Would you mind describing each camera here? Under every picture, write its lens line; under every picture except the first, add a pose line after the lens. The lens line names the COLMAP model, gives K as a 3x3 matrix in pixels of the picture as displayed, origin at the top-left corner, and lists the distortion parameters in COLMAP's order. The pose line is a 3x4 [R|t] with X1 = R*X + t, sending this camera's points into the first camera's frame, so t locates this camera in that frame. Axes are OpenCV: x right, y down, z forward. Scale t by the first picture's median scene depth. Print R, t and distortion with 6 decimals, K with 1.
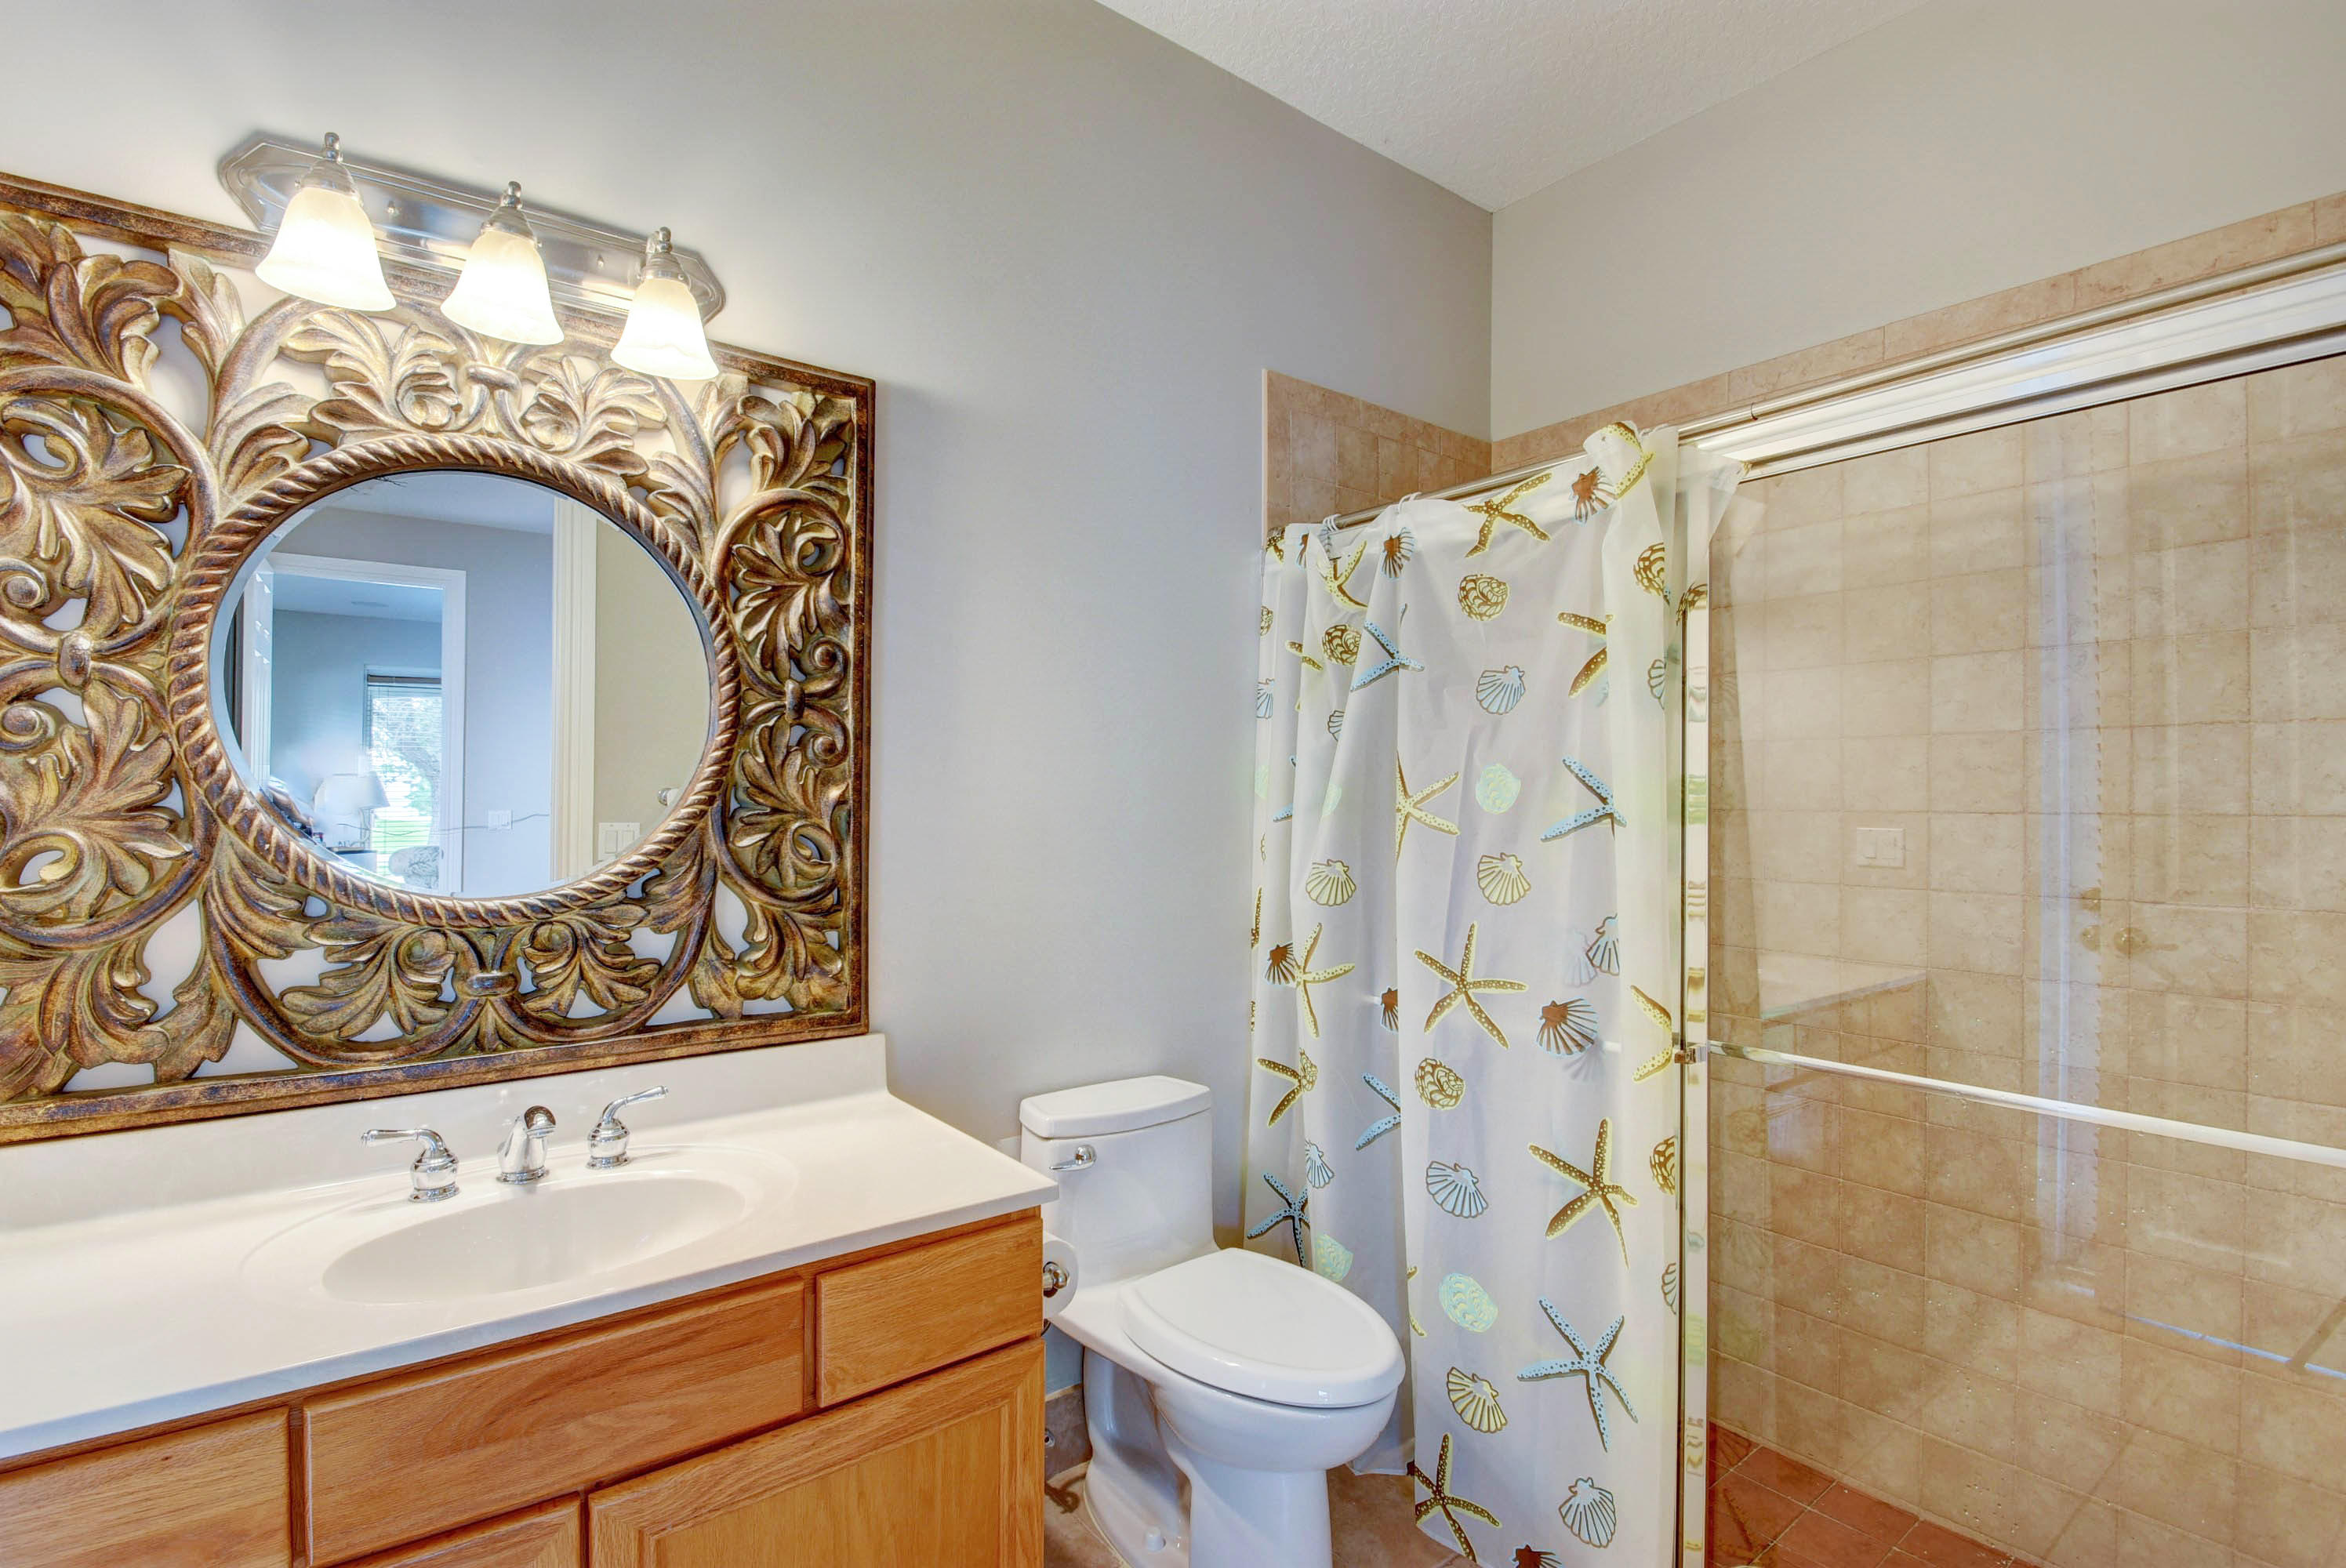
lens RADIAL K [[1137.4, 0, 1176.9], [0, 1137.4, 797.9], [0, 0, 1]] dist [0.034050, -0.034191]
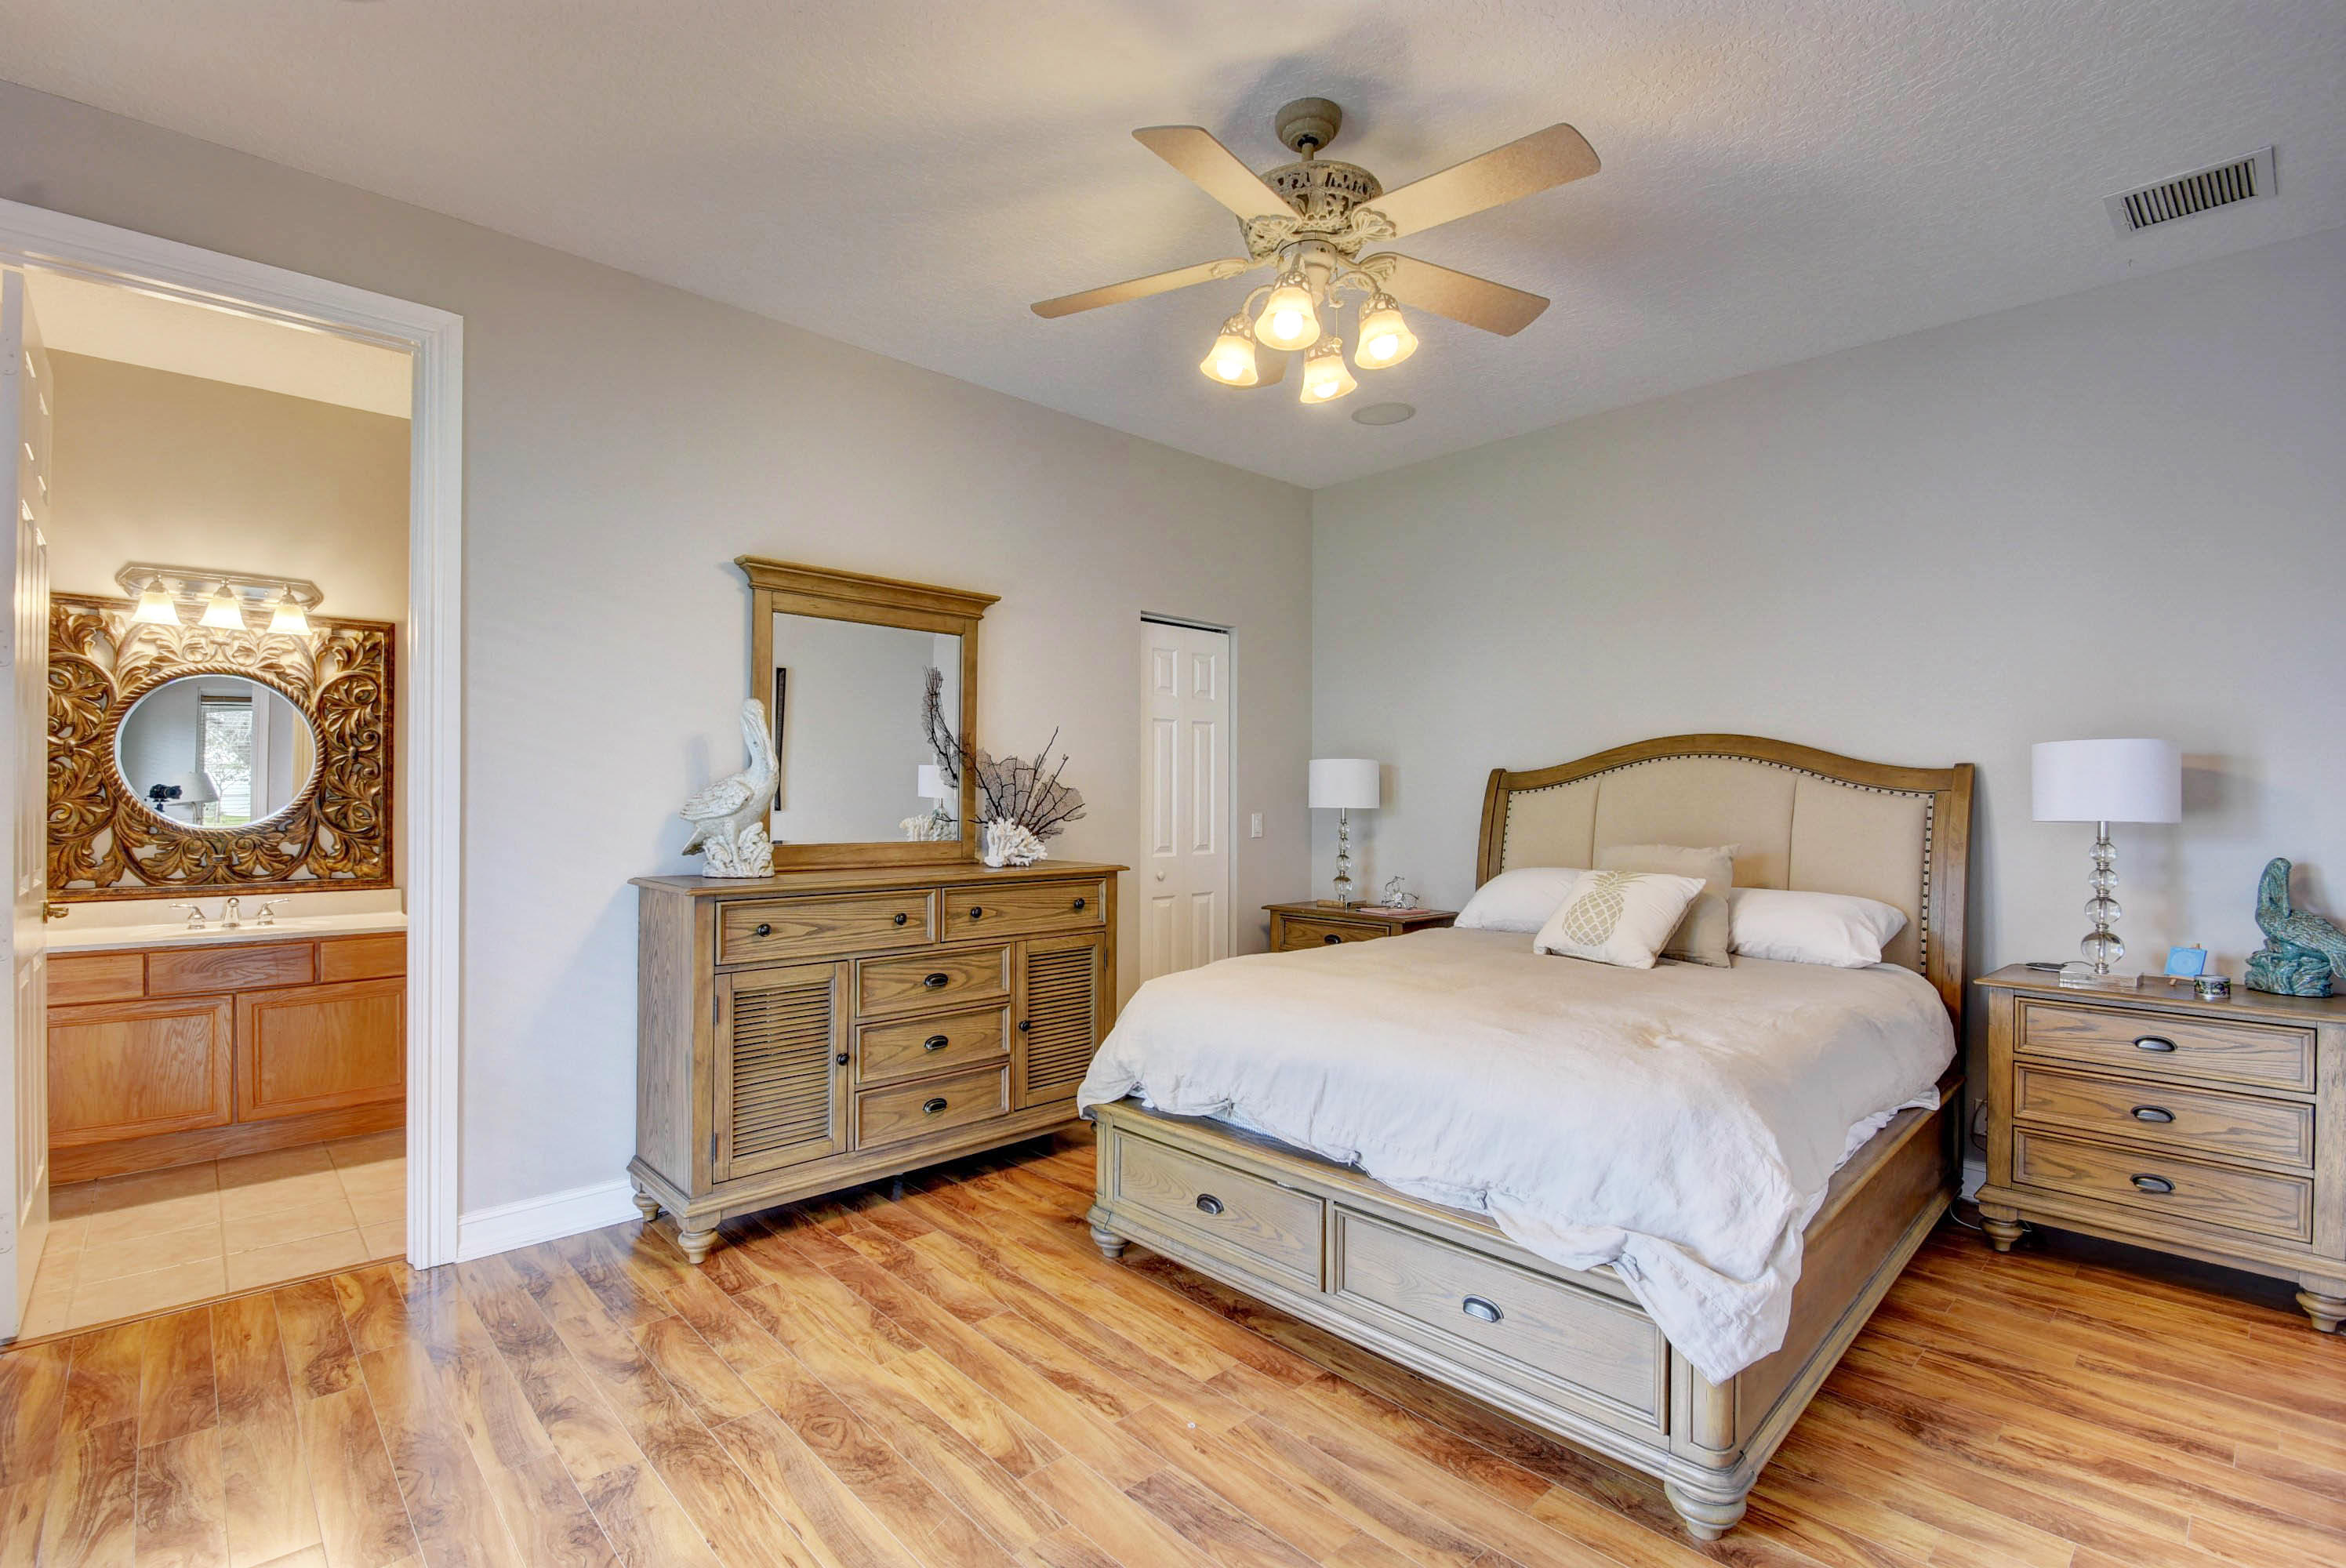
lens RADIAL K [[1061.8, 0, 1132.9], [0, 1061.8, 797.5], [0, 0, 1]] dist [0.014016, -0.019011]
pose [[0.995275, 0.001949, 0.097081, 1.318931], [-0.002455, 0.999984, 0.005094, -0.006095], [-0.097069, -0.005308, 0.995263, -1.729583]]
